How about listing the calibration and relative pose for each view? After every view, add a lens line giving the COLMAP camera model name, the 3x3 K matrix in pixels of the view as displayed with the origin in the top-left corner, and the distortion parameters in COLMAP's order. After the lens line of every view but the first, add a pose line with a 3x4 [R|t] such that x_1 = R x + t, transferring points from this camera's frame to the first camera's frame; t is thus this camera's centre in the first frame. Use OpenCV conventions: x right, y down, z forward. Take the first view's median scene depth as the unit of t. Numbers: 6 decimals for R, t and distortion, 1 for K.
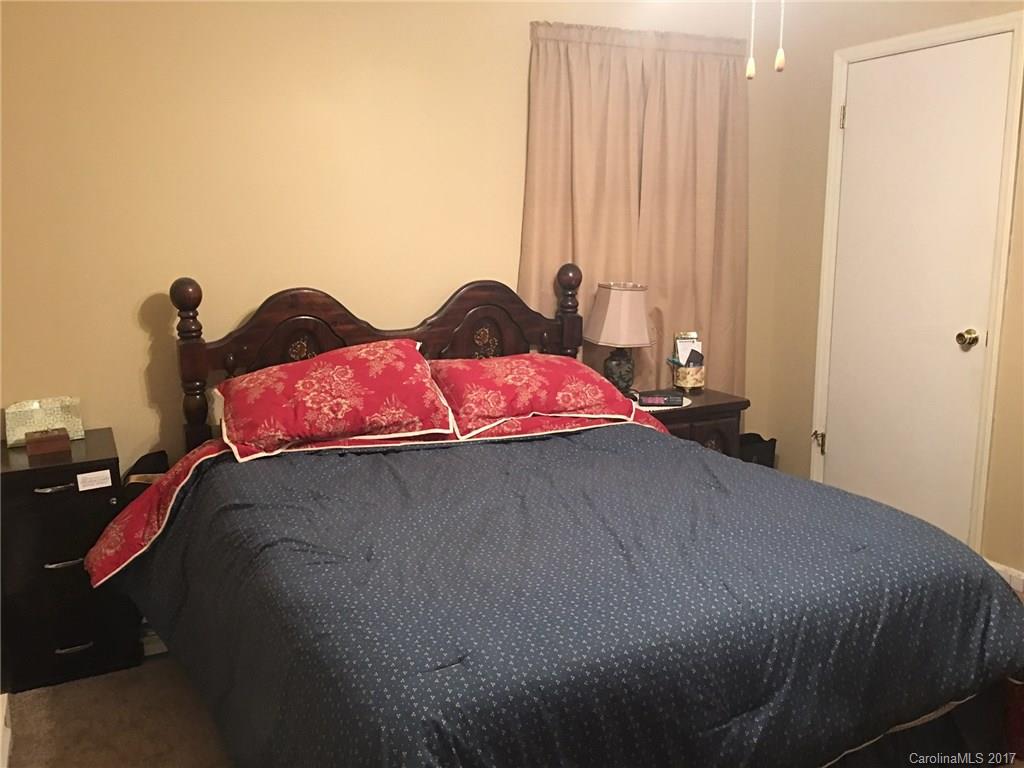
lens RADIAL K [[869.6, 0, 509.6], [0, 869.6, 381.3], [0, 0, 1]] dist [0.043981, -0.056542]
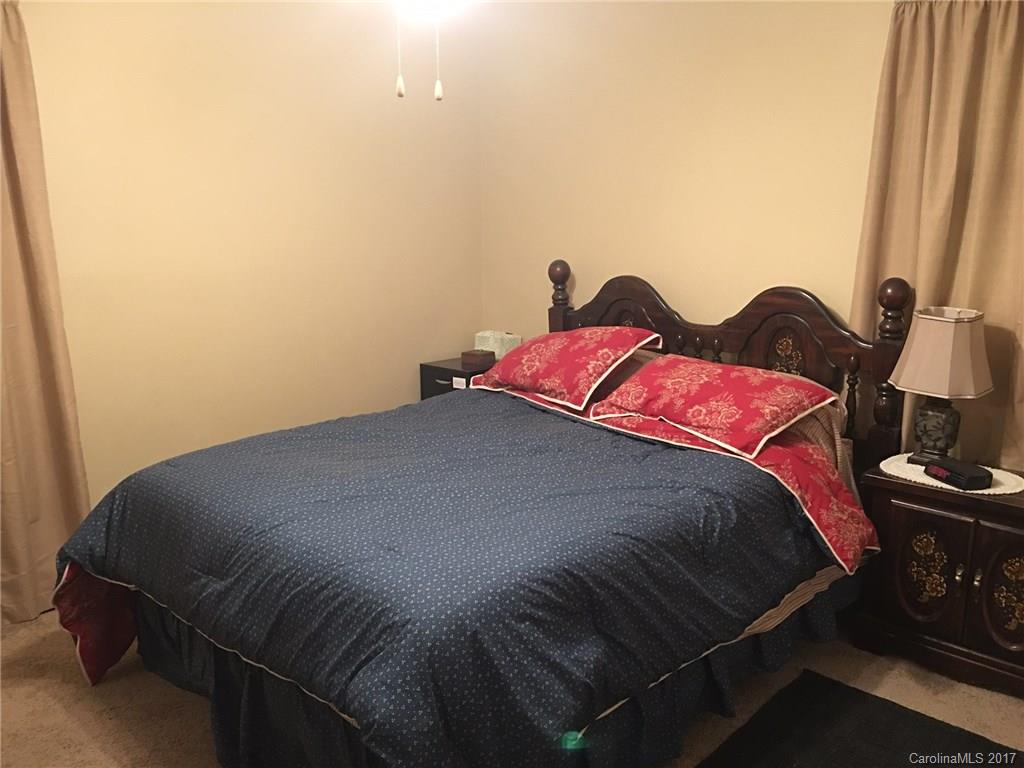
lens RADIAL K [[869.6, 0, 509.1], [0, 869.6, 387.1], [0, 0, 1]] dist [0.043981, -0.056542]
pose [[0.338360, 0.204842, -0.918451, 0.877412], [-0.181666, 0.971879, 0.149831, -0.114963], [0.923315, 0.116155, 0.366058, 0.467304]]
